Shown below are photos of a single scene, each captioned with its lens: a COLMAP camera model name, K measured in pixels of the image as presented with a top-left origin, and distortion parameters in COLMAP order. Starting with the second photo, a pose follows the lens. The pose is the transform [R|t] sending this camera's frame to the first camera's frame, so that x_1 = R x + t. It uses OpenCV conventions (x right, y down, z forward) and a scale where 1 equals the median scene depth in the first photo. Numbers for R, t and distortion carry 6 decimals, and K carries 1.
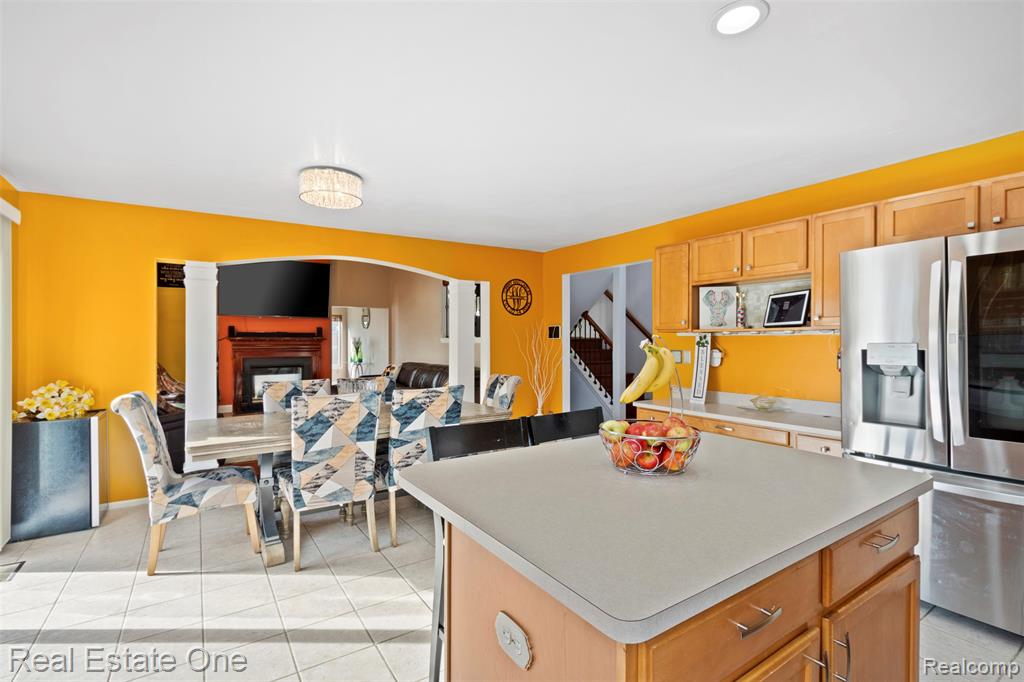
lens RADIAL K [[469.2, 0, 514.2], [0, 469.2, 341.6], [0, 0, 1]] dist [0.003500, -0.000857]
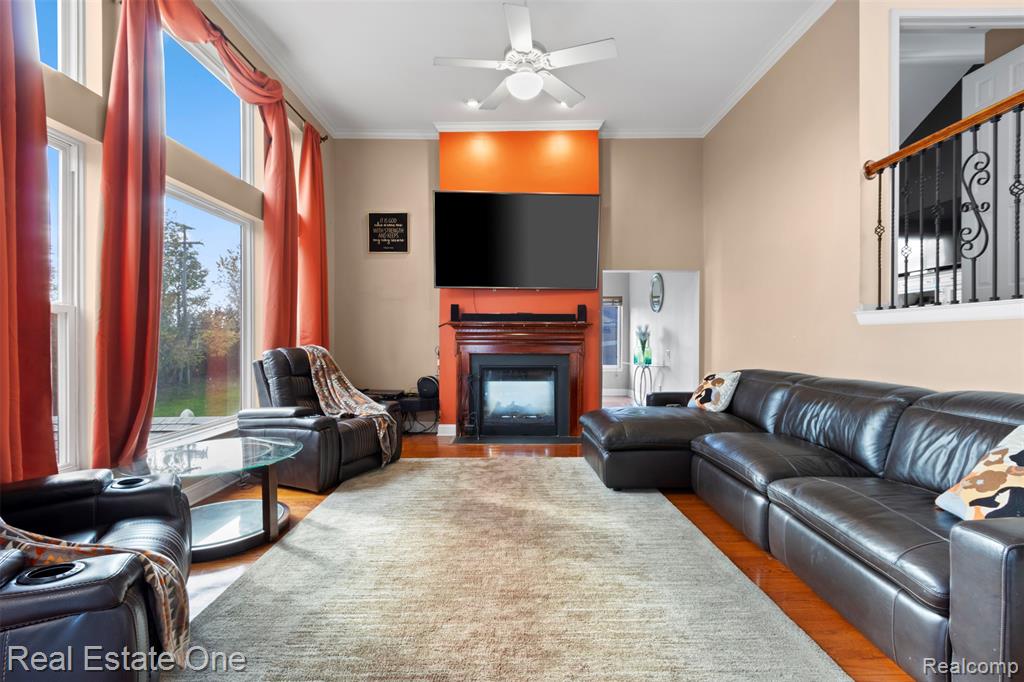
lens RADIAL K [[469.2, 0, 508.1], [0, 469.2, 339.4], [0, 0, 1]] dist [0.003500, -0.000857]
pose [[0.825055, 0.002850, -0.565045, -0.361165], [-0.003959, 0.999992, -0.000738, 0.033664], [0.565038, 0.002846, 0.825060, 1.061045]]
